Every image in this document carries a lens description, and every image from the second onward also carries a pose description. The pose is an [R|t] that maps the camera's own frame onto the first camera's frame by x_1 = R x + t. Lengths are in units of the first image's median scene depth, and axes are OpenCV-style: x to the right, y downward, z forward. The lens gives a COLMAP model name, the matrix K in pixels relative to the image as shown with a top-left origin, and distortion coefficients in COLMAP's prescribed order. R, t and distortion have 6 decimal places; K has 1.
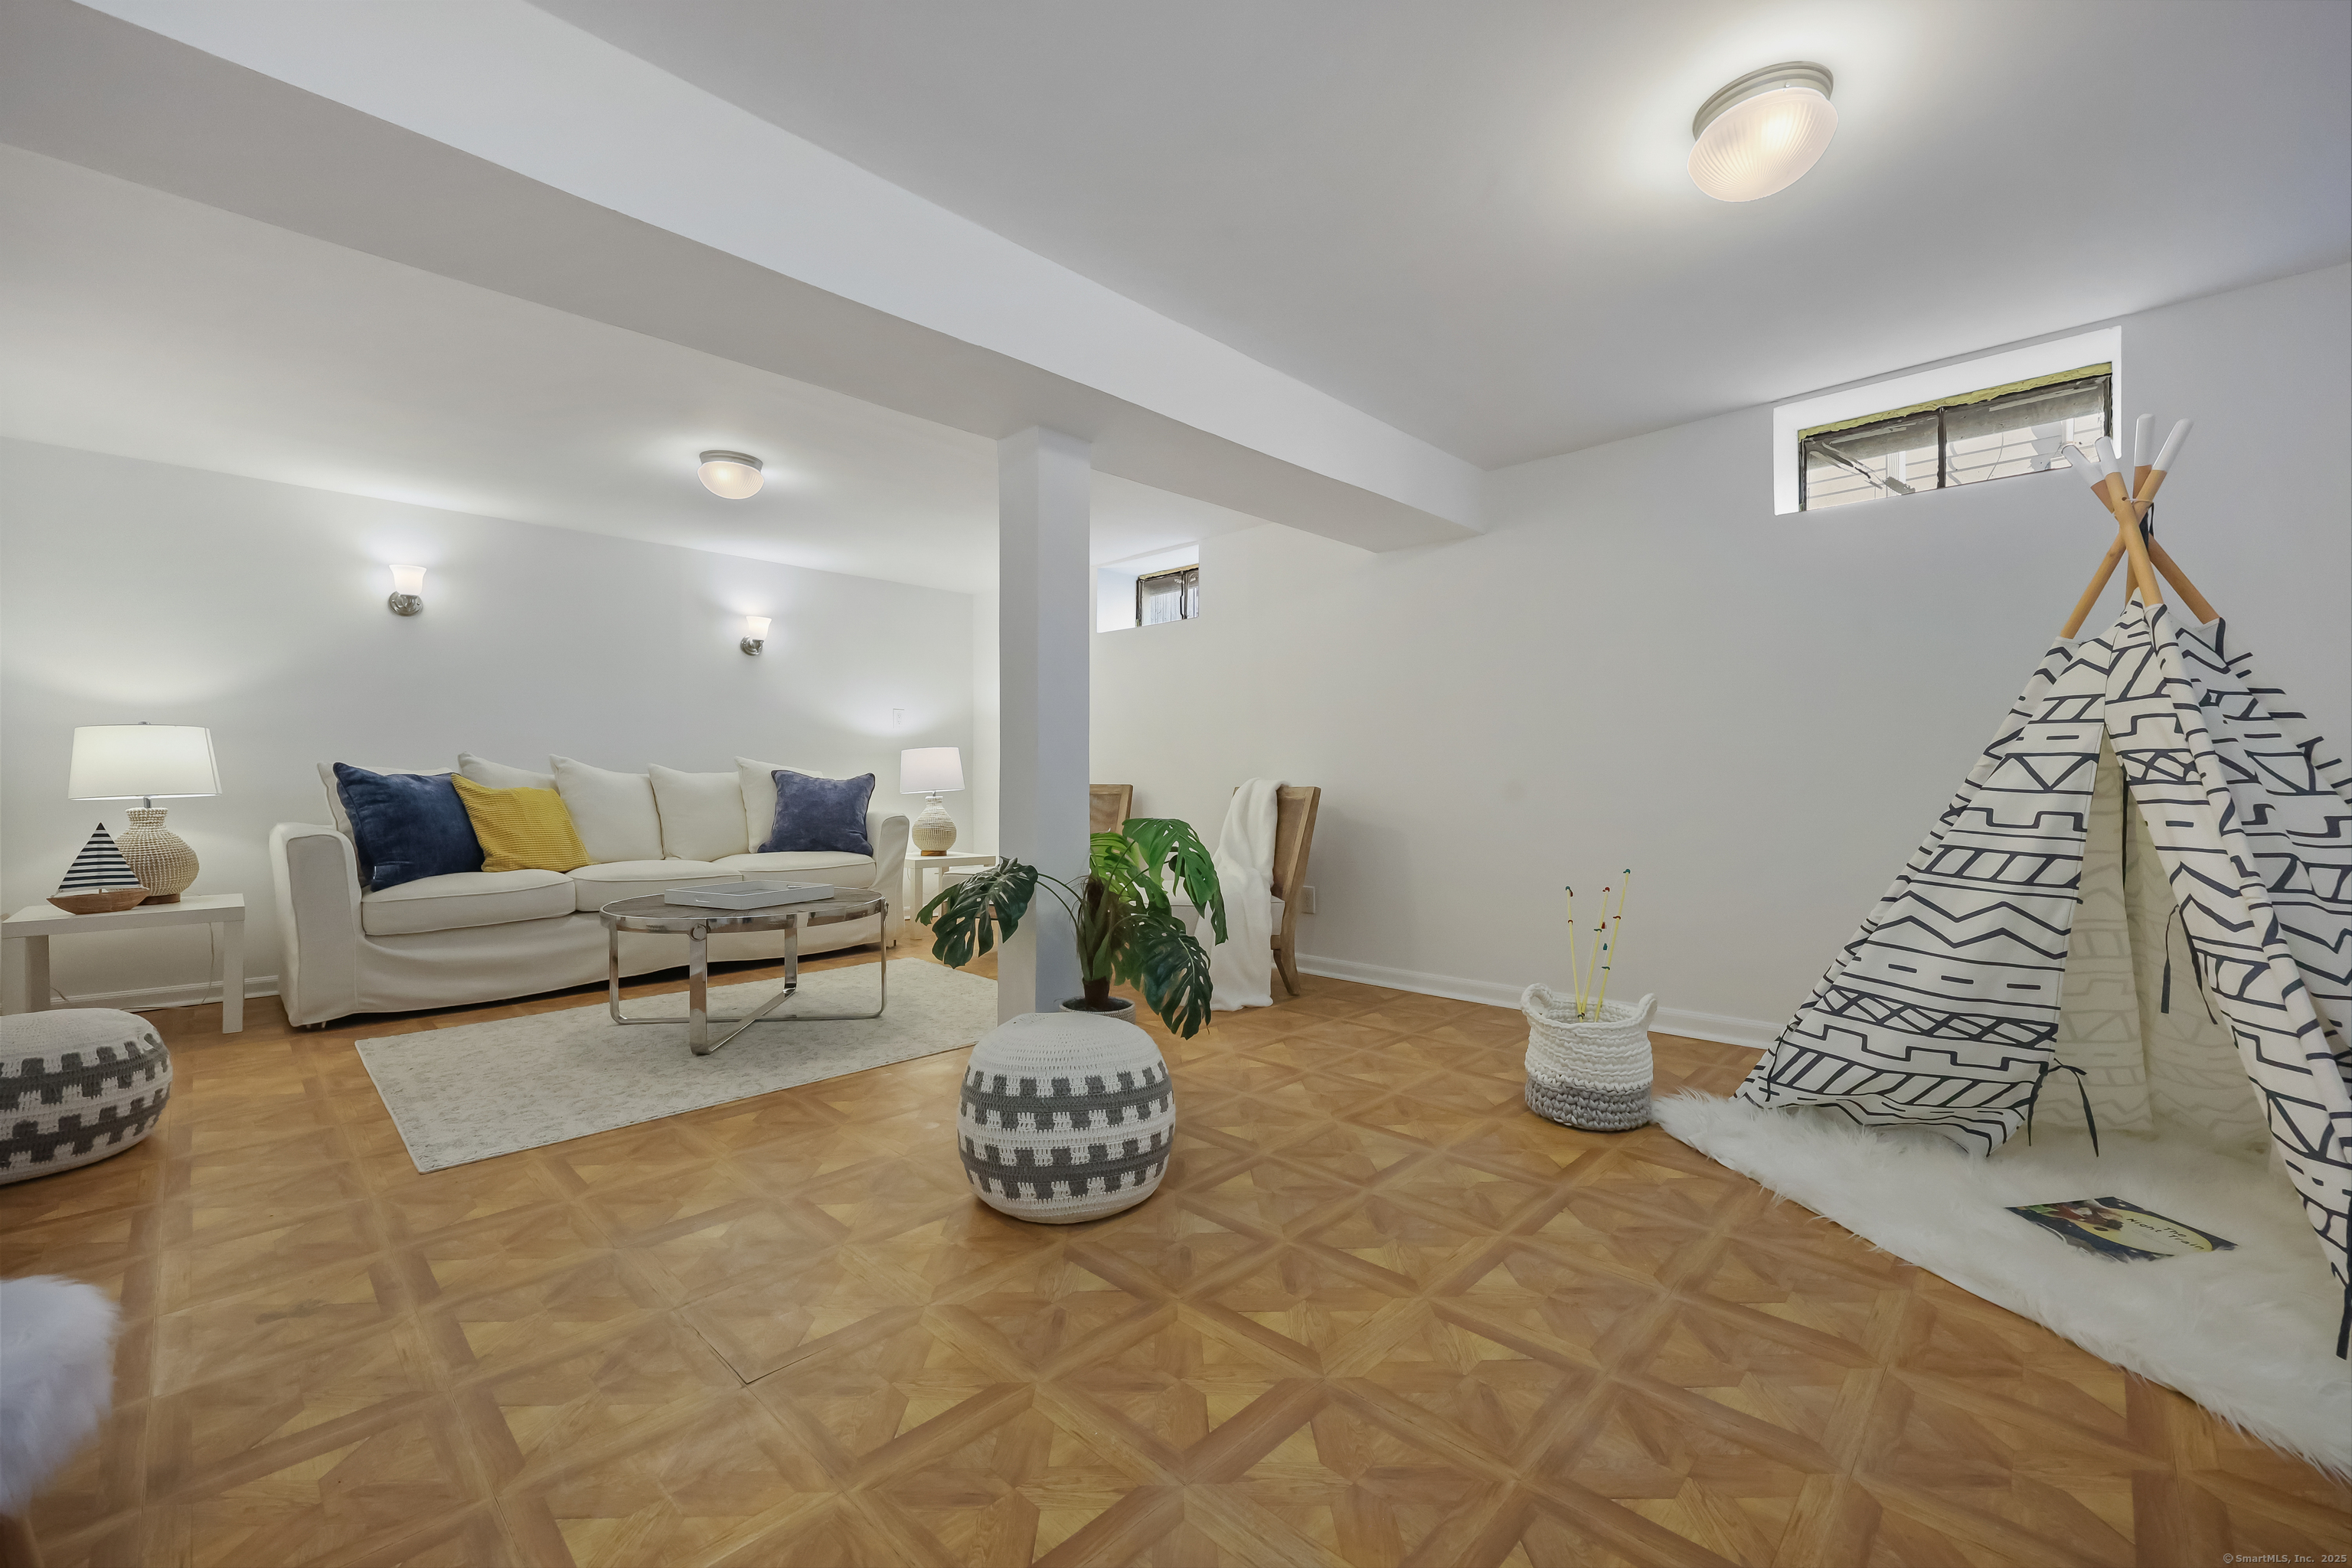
lens RADIAL K [[939.2, 0, 1175.5], [0, 939.2, 776.6], [0, 0, 1]] dist [0.001517, -0.000767]
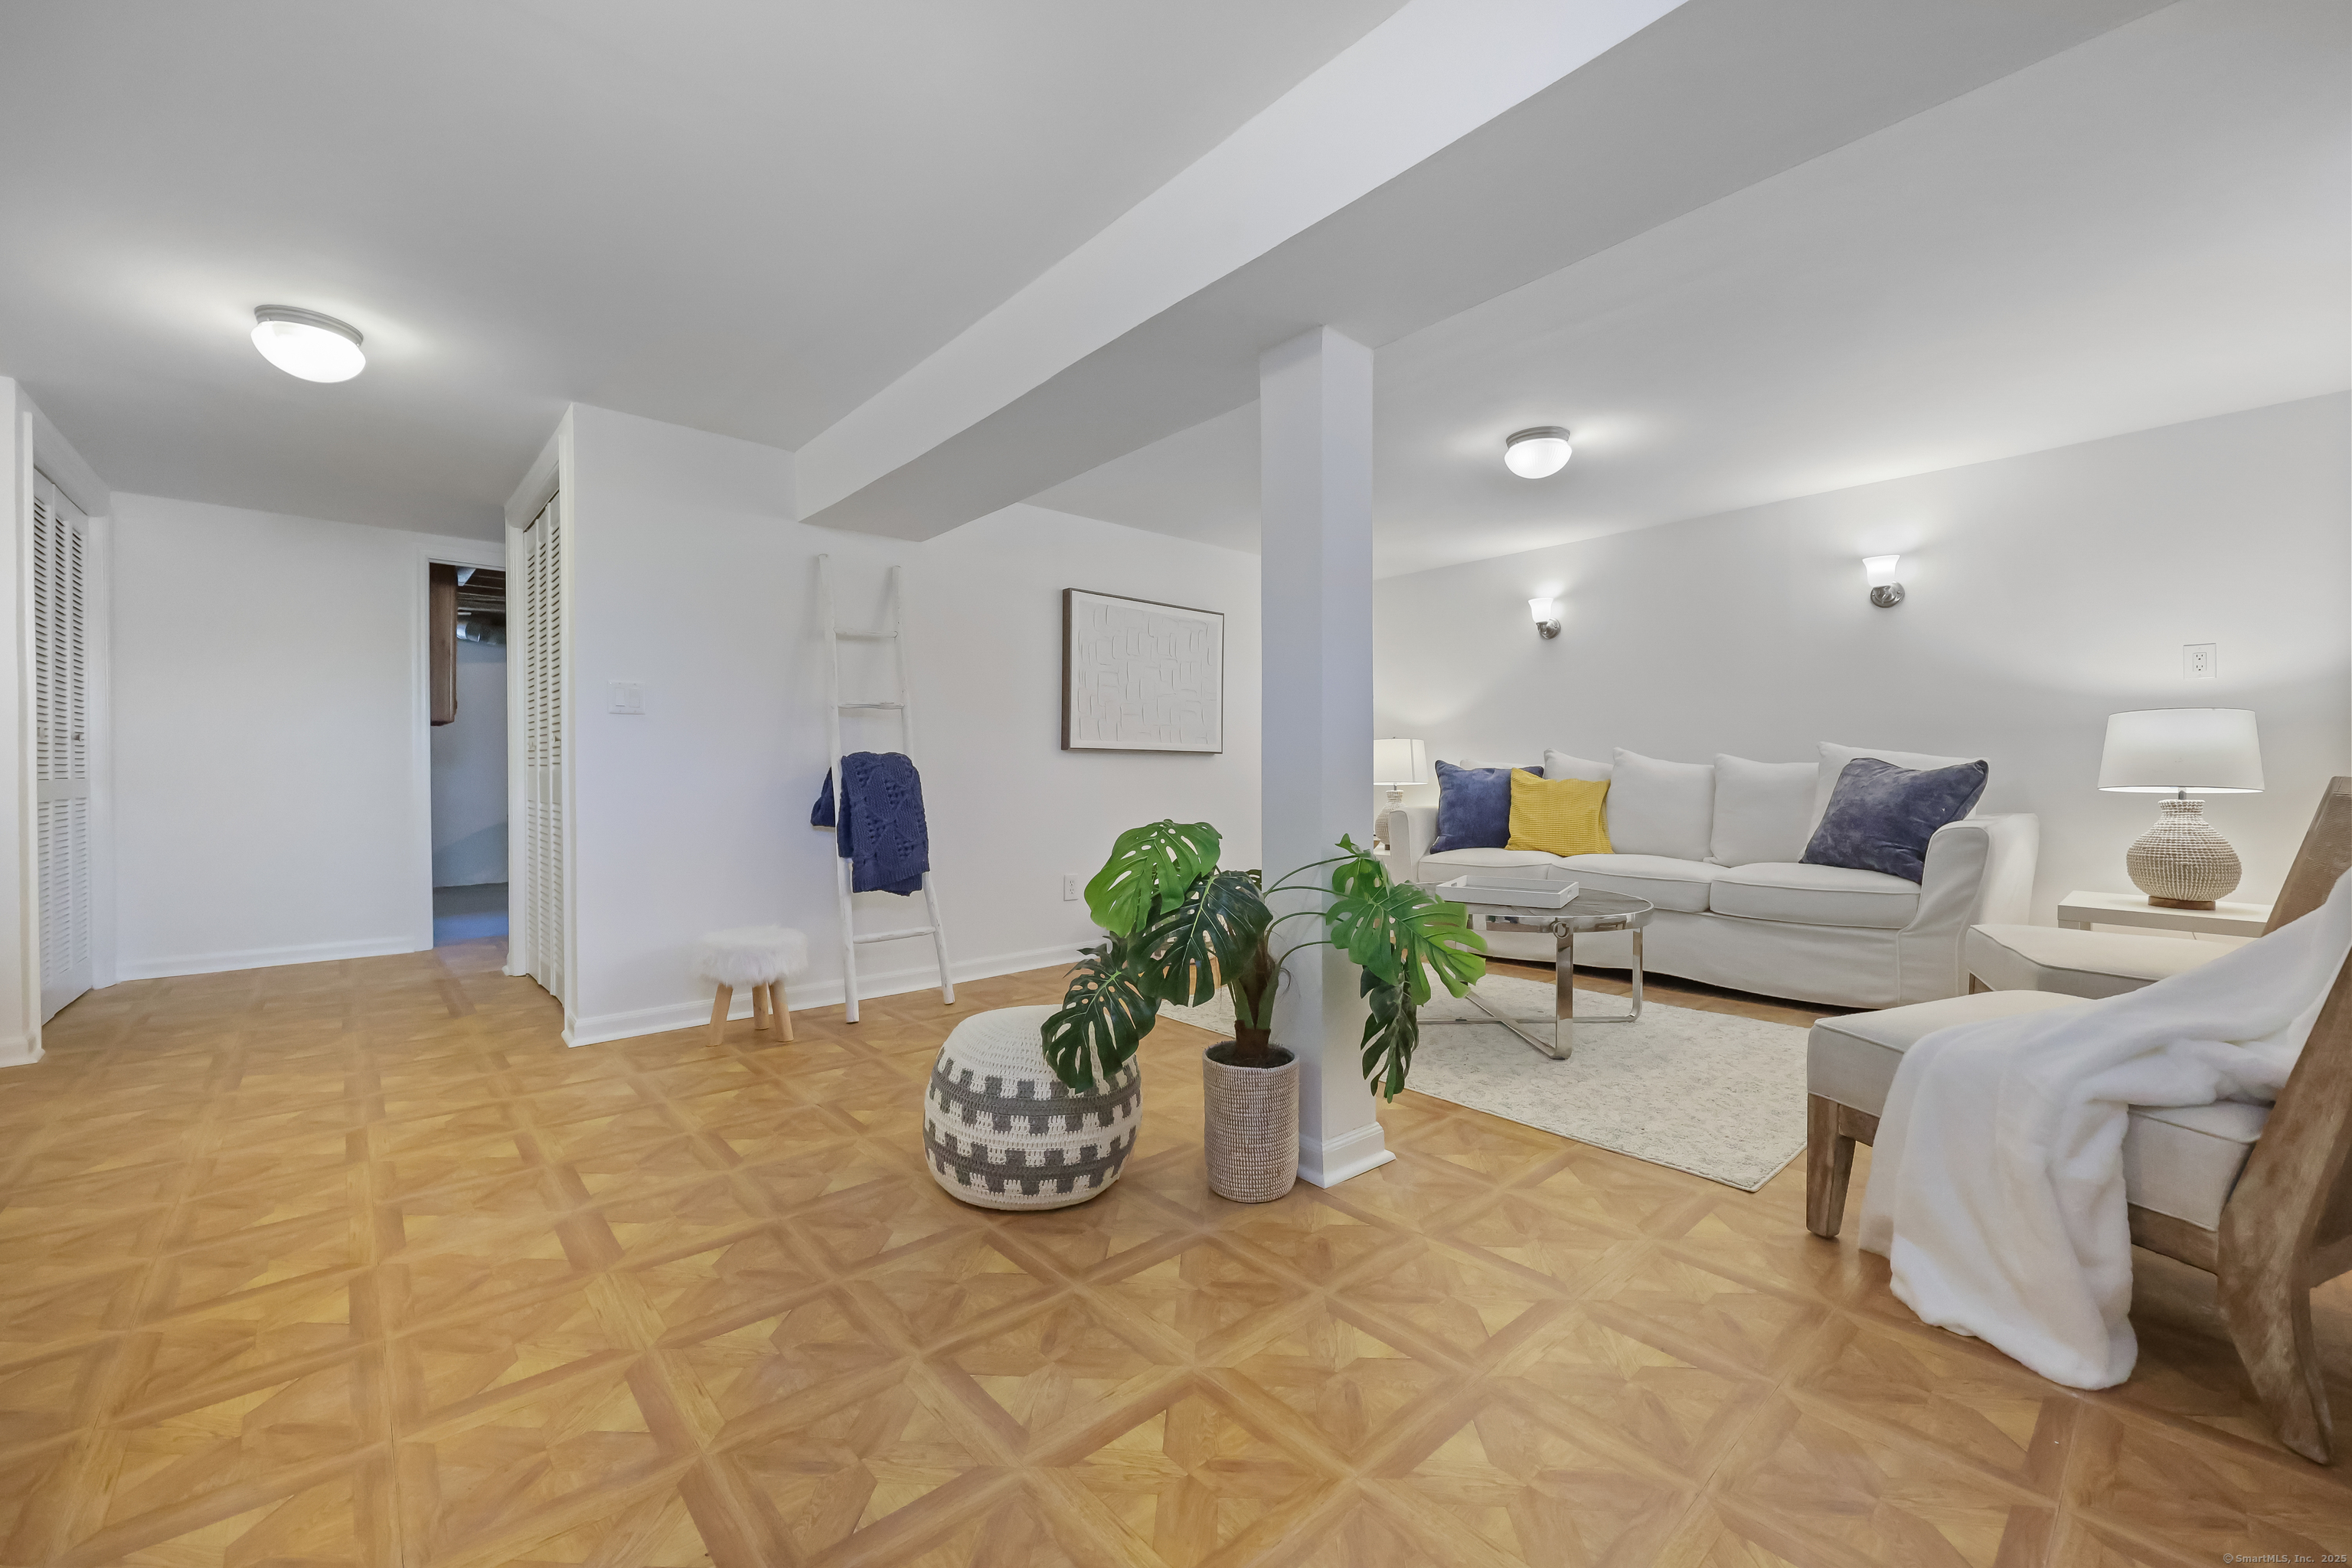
lens RADIAL K [[939.2, 0, 1189.2], [0, 939.2, 771.6], [0, 0, 1]] dist [0.001517, -0.000767]
pose [[-0.069240, -0.002800, -0.997596, 0.536833], [0.007245, 0.999968, -0.003309, 0.003929], [0.997574, -0.007457, -0.069218, 0.753195]]
